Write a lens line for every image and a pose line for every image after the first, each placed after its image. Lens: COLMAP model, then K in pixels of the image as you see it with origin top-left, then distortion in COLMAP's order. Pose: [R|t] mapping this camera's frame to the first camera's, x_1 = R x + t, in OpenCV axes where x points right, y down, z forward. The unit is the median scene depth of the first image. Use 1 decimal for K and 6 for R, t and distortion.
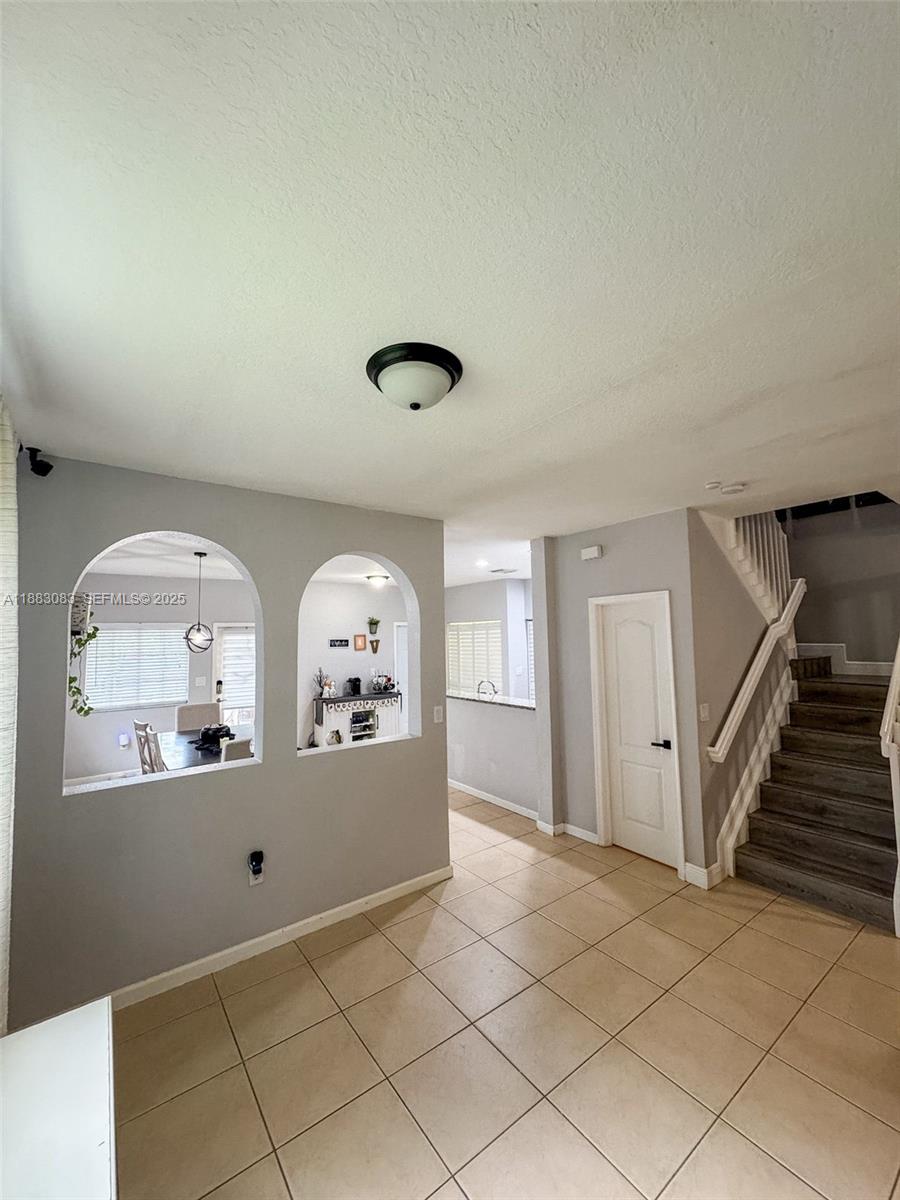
lens RADIAL K [[477.6, 0, 451.8], [0, 477.6, 599.0], [0, 0, 1]] dist [-0.001662, -0.000009]
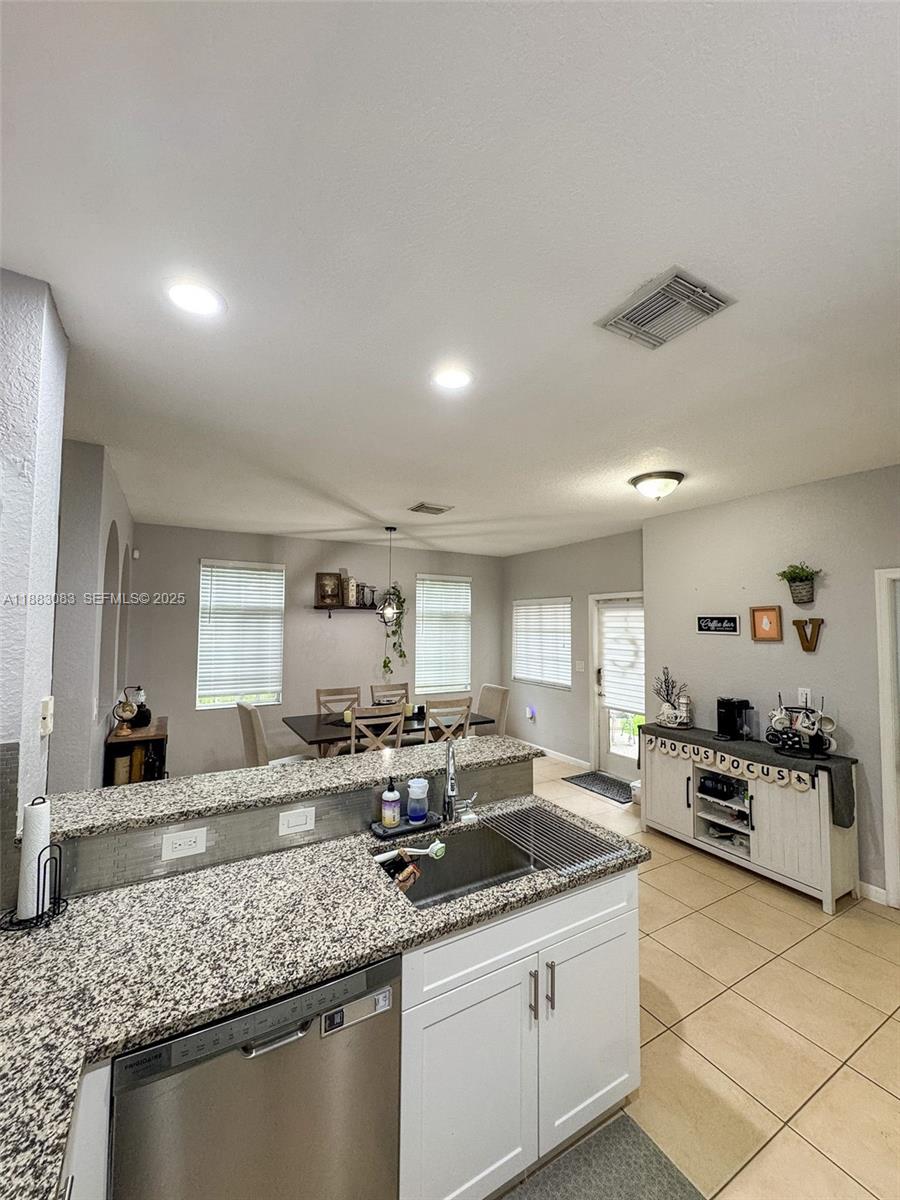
lens RADIAL K [[477.6, 0, 451.8], [0, 477.6, 599.0], [0, 0, 1]] dist [-0.001662, -0.000009]
pose [[-0.109560, -0.034045, -0.993397, 0.557468], [0.071831, 0.996529, -0.042074, 0.128949], [0.991381, -0.075967, -0.106734, 1.500617]]
